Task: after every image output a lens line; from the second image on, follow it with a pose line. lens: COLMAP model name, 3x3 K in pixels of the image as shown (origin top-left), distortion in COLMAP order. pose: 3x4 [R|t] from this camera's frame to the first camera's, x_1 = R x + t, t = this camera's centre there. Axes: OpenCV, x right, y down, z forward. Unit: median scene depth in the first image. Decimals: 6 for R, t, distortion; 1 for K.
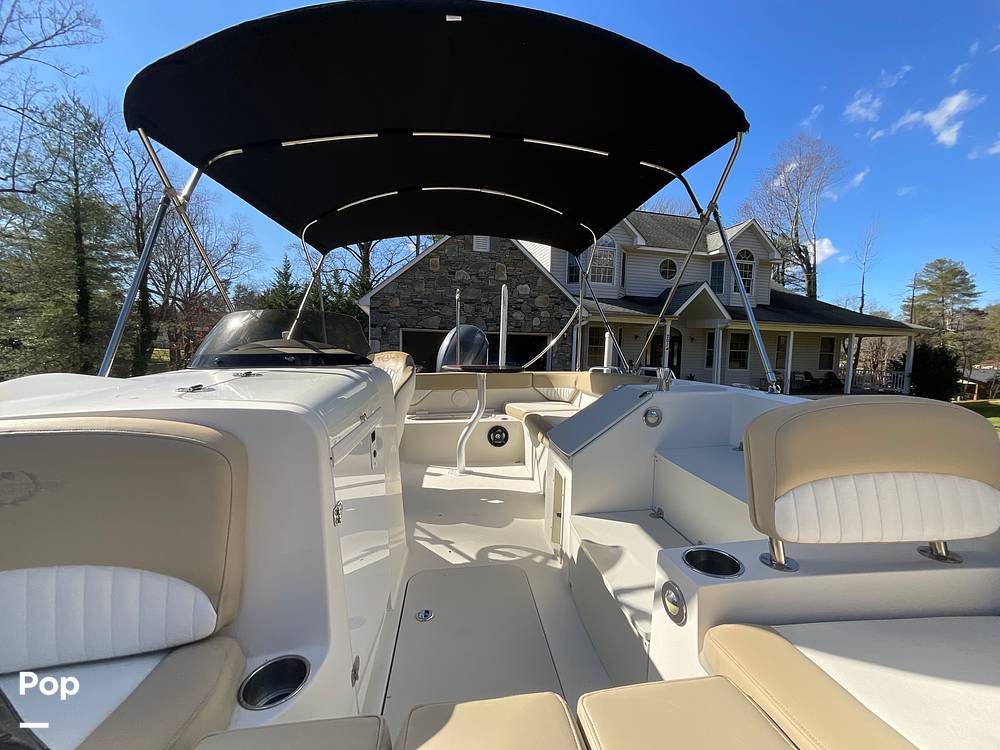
lens RADIAL K [[399.0, 0, 500.0], [0, 399.0, 375.0], [0, 0, 1]] dist [0.011027, -0.006971]
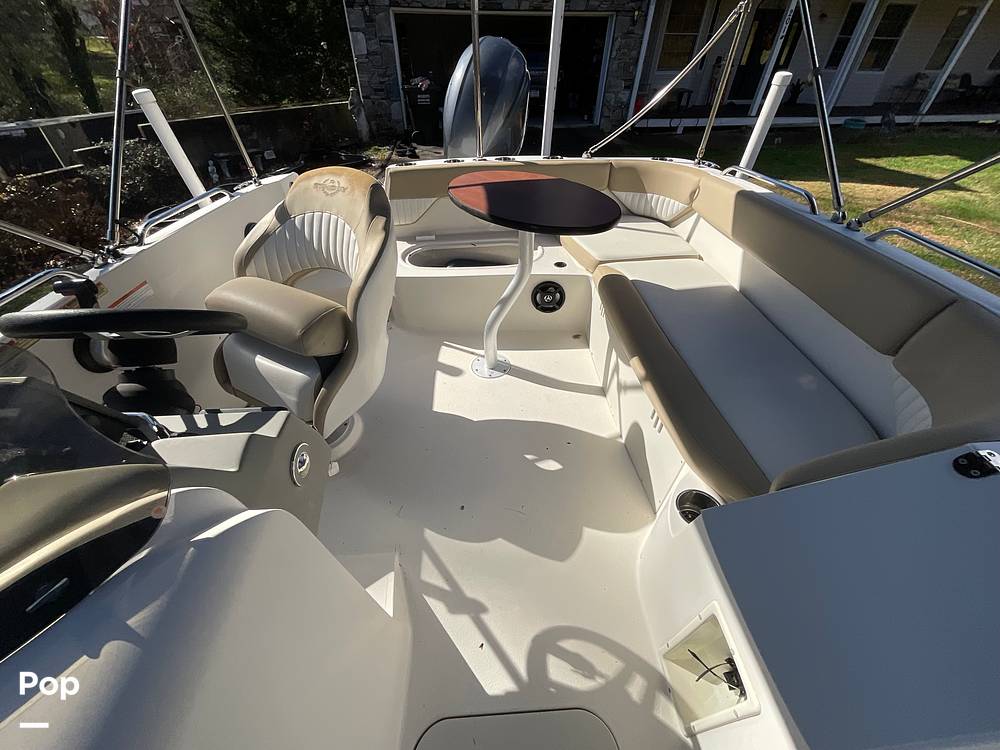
lens RADIAL K [[401.9, 0, 500.0], [0, 401.9, 372.2], [0, 0, 1]] dist [0.006775, -0.004044]
pose [[0.998075, 0.028715, -0.054965, -0.008277], [0.009992, 0.800288, 0.599533, -0.025485], [0.061203, -0.598928, 0.798460, 0.082910]]
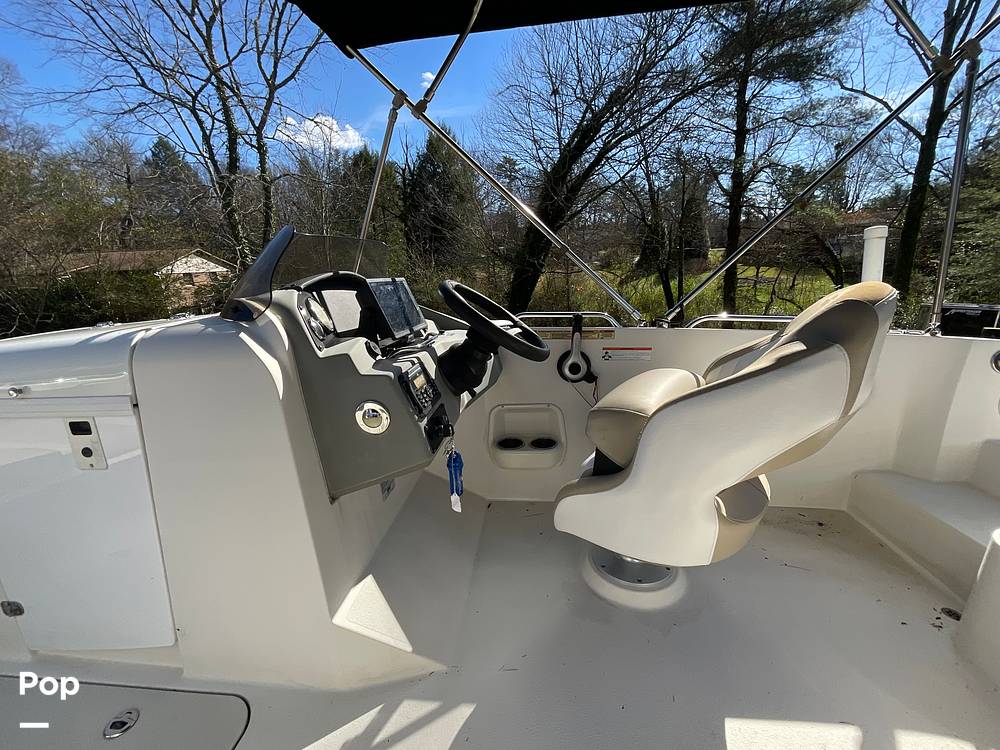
lens RADIAL K [[399.0, 0, 500.0], [0, 399.0, 375.0], [0, 0, 1]] dist [0.011027, -0.006971]
pose [[-0.201890, 0.253348, -0.946073, 0.013446], [-0.033284, 0.963632, 0.265153, -0.010521], [0.978842, 0.085021, -0.186115, 0.135556]]
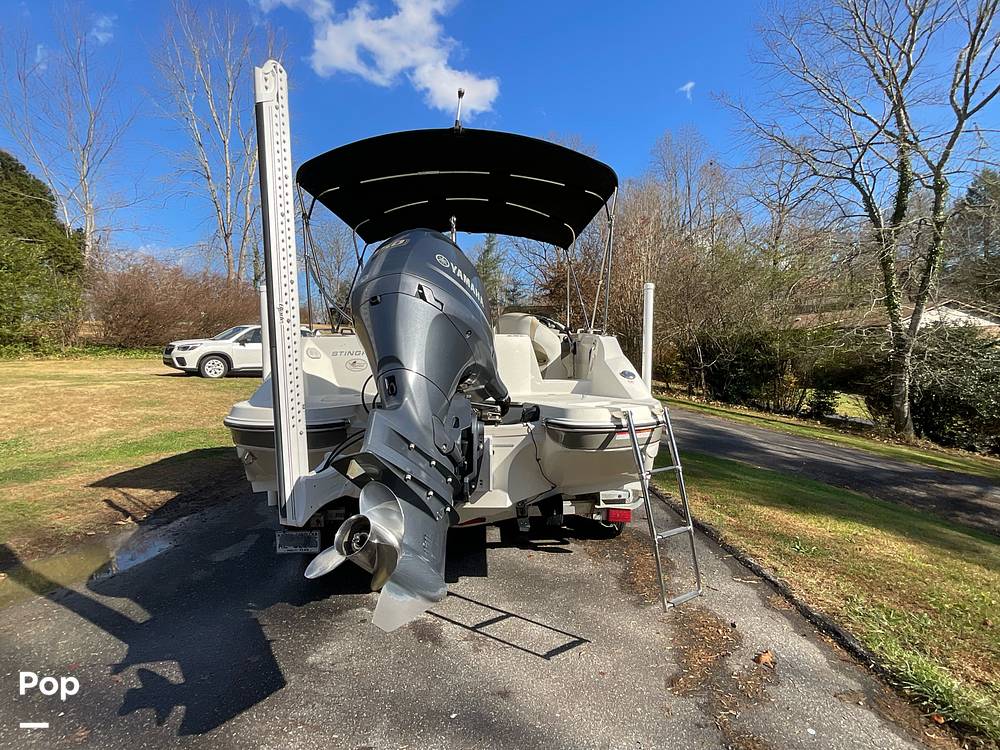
lens RADIAL K [[501.6, 0, 500.0], [0, 501.6, 375.0], [0, 0, 1]] dist [-0.001205, 0.000081]
pose [[-0.996353, 0.005656, 0.085134, -0.060469], [0.015956, 0.992549, 0.120799, -0.009659], [-0.083817, 0.121717, -0.989020, 0.443609]]
